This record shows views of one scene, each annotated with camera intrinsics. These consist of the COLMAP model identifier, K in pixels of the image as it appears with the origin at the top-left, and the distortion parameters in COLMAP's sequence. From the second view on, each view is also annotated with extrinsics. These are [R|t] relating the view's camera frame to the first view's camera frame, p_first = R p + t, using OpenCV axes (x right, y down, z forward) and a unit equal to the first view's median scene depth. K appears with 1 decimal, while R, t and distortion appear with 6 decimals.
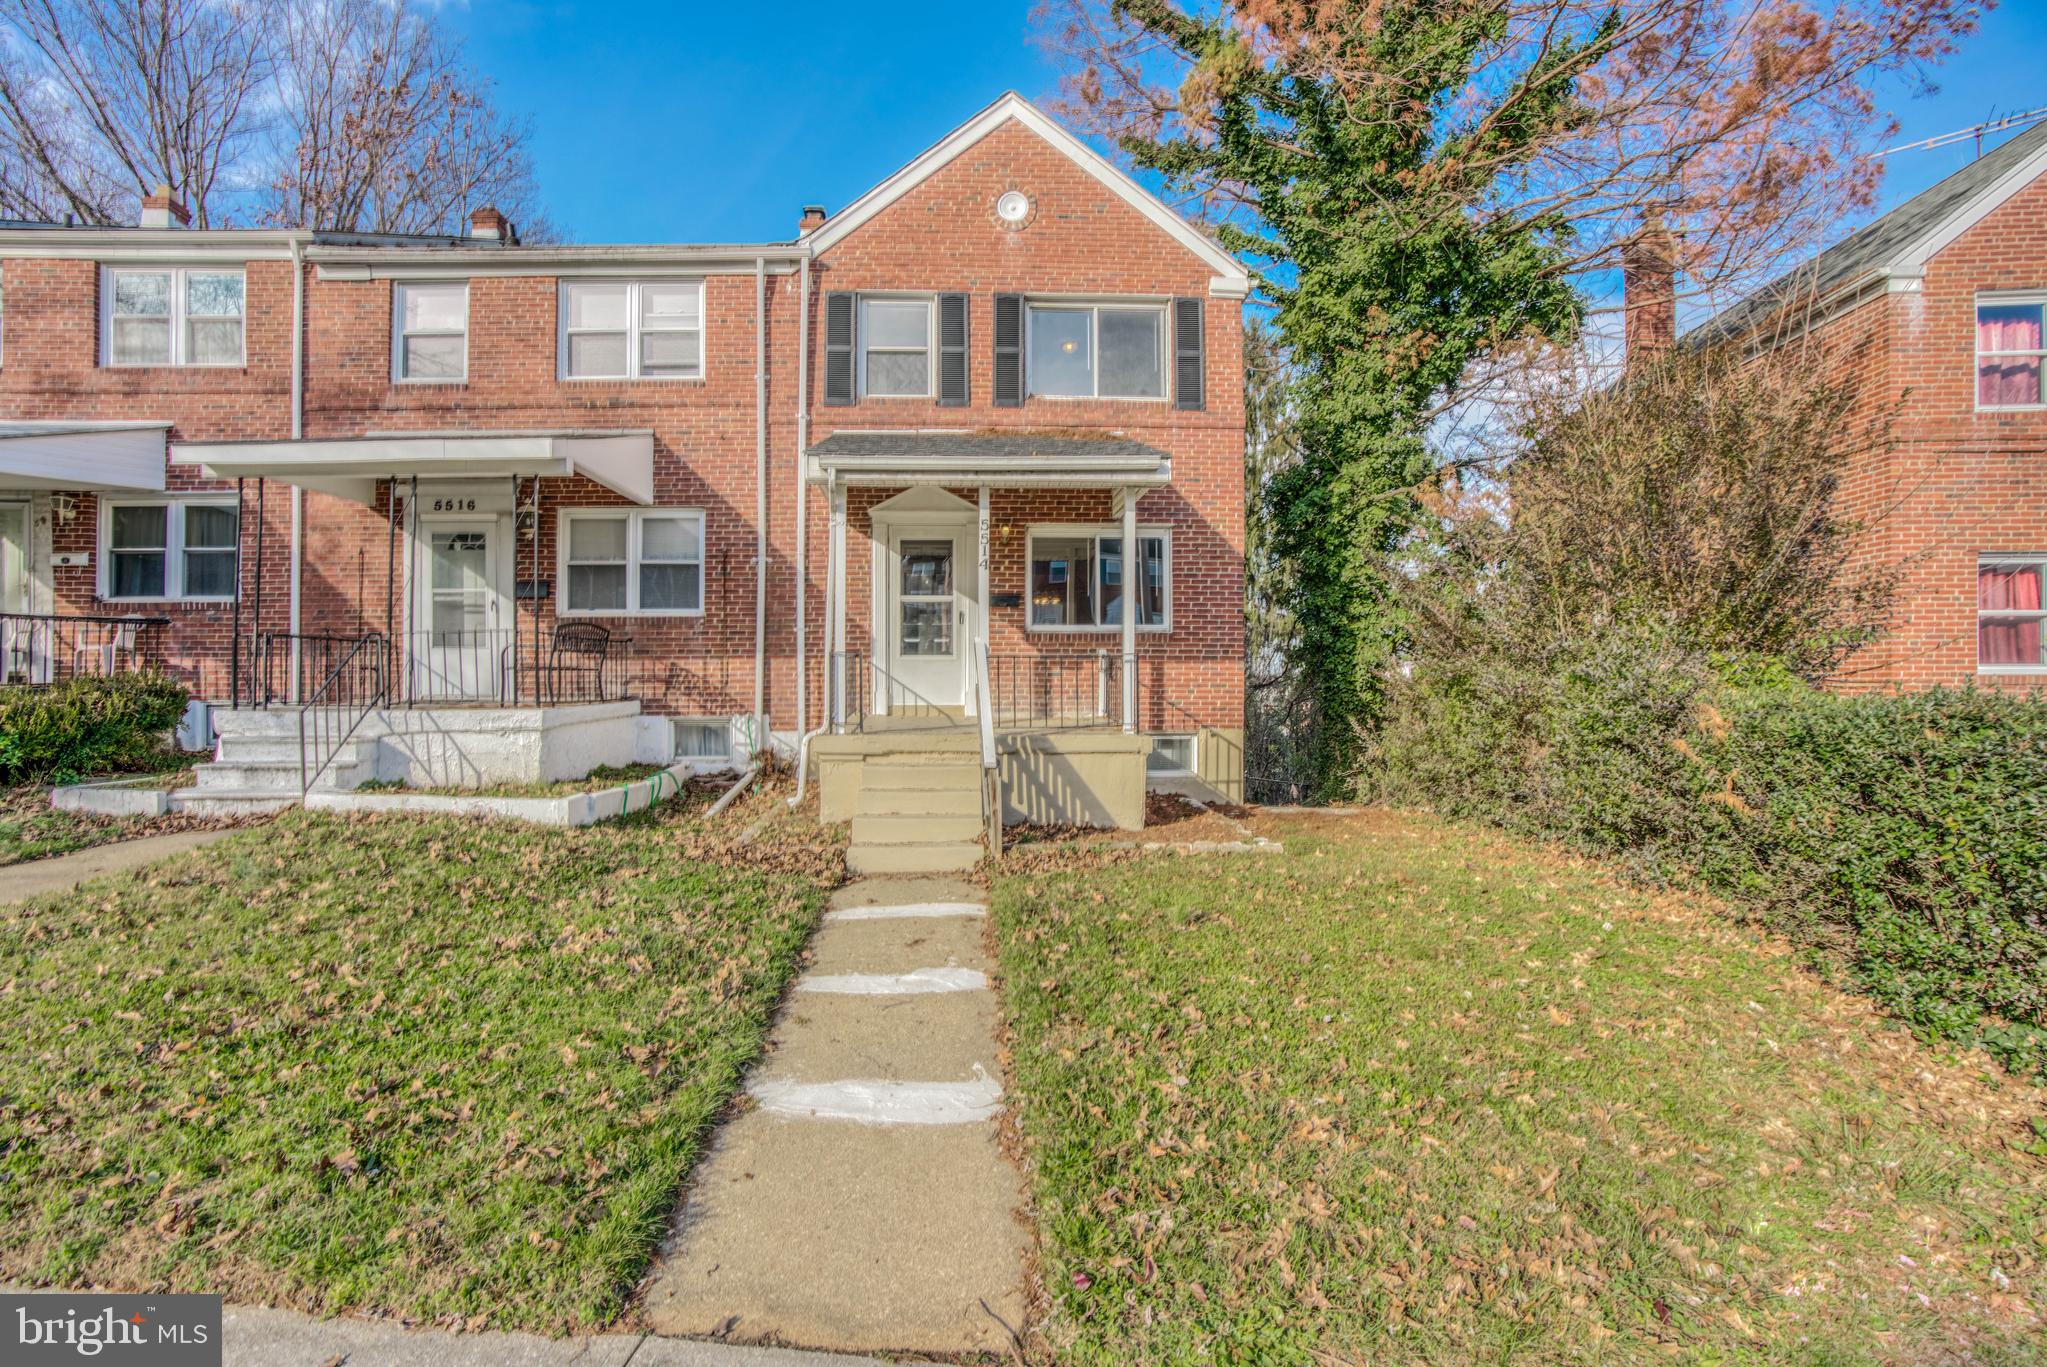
lens RADIAL K [[947.2, 0, 1007.9], [0, 947.2, 686.4], [0, 0, 1]] dist [-0.069785, 0.028777]
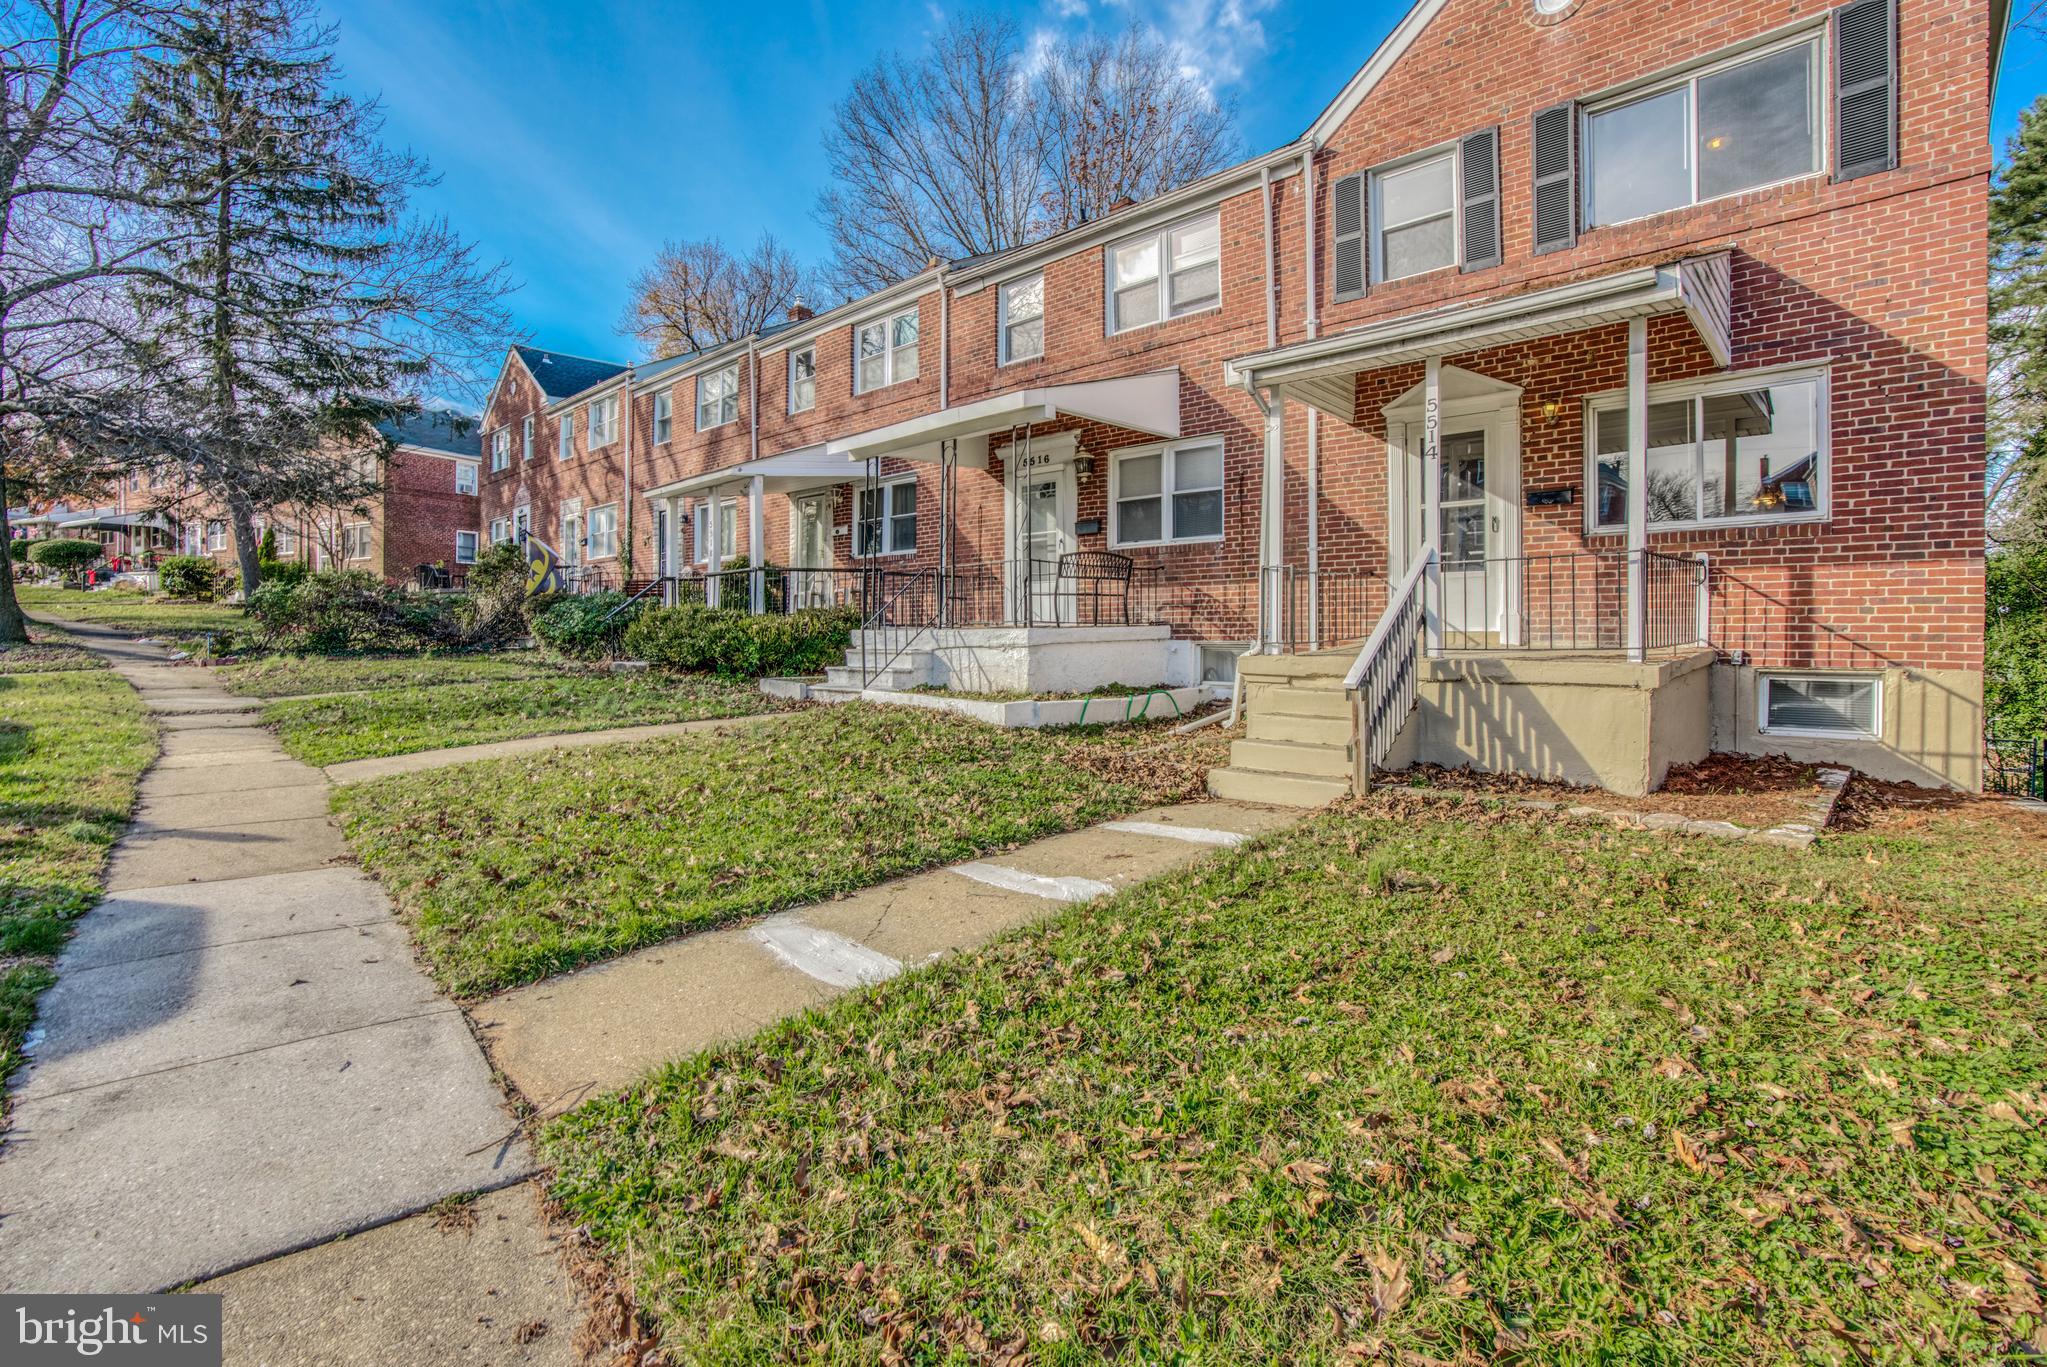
lens RADIAL K [[970.3, 0, 1024.9], [0, 970.3, 635.2], [0, 0, 1]] dist [-0.075320, 0.036161]
pose [[0.680157, 0.000904, -0.733066, 0.289421], [-0.003612, 0.999991, -0.002118, 0.028461], [0.733057, 0.004088, 0.680155, 0.146668]]
